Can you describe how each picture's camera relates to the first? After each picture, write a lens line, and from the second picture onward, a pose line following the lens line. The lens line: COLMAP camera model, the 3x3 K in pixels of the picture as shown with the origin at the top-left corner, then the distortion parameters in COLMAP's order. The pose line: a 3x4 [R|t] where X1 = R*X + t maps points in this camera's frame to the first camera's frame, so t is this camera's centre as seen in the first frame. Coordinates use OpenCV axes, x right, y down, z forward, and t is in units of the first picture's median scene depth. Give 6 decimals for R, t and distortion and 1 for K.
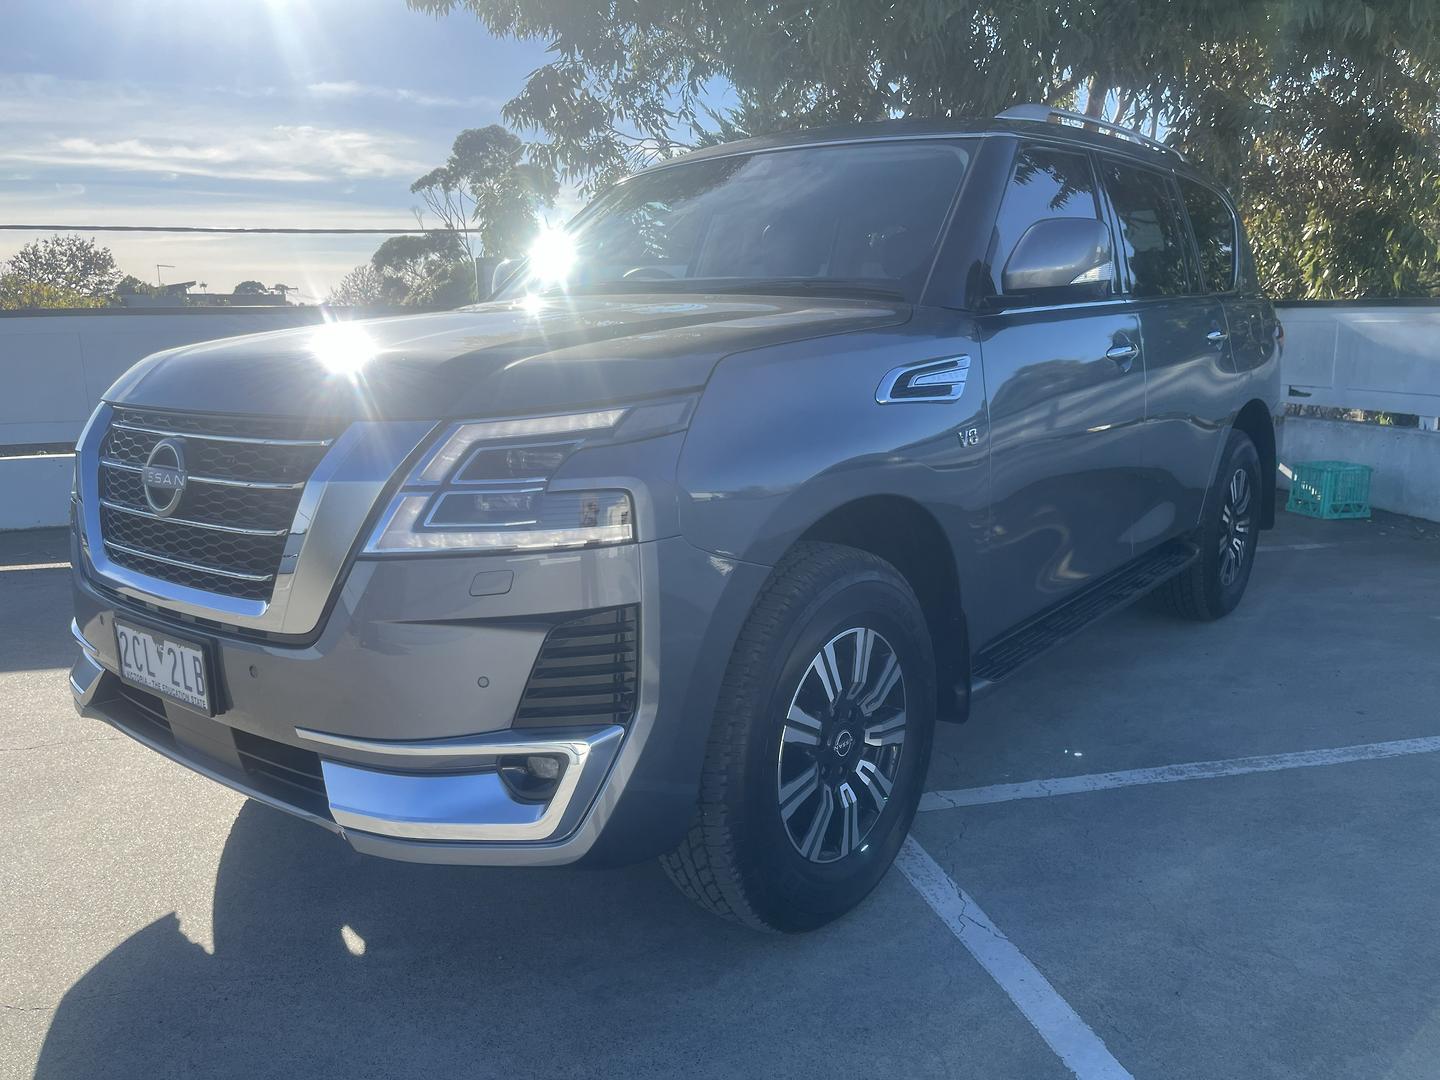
lens RADIAL K [[1159.3, 0, 720.0], [0, 1159.3, 540.0], [0, 0, 1]] dist [0.086837, -0.193707]
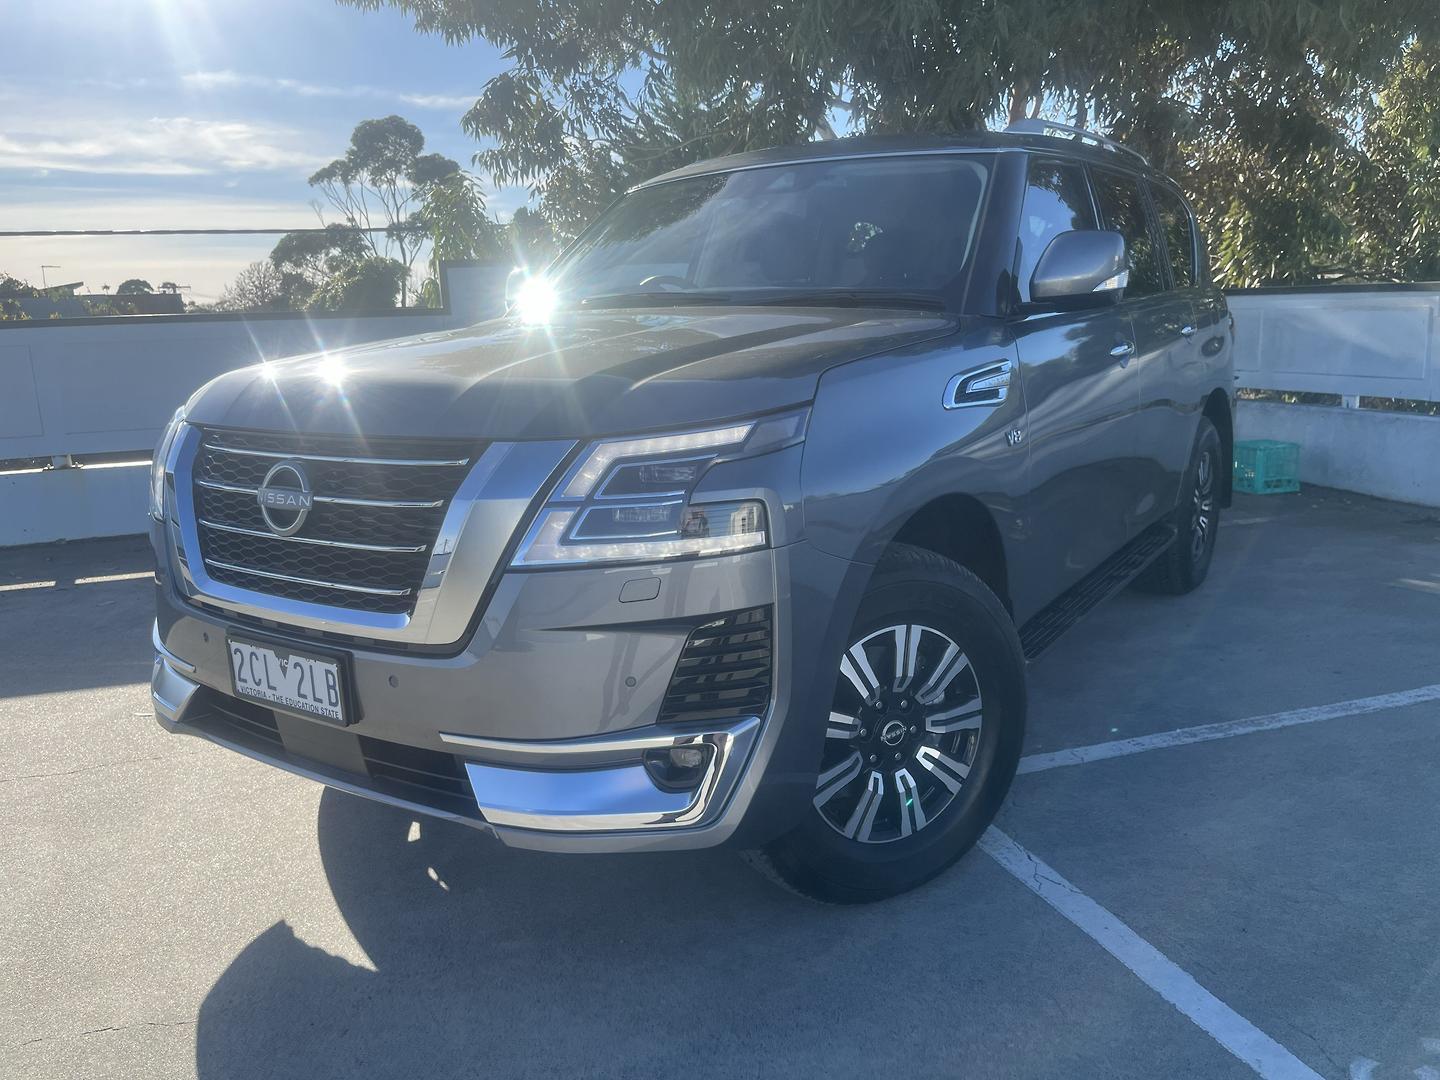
lens RADIAL K [[1156.0, 0, 720.0], [0, 1156.0, 540.0], [0, 0, 1]] dist [0.103624, -0.224055]
pose [[0.995429, -0.036576, 0.088223, -0.150299], [0.035616, 0.999288, 0.012433, -0.014155], [-0.088615, -0.009234, 0.996023, -0.053195]]
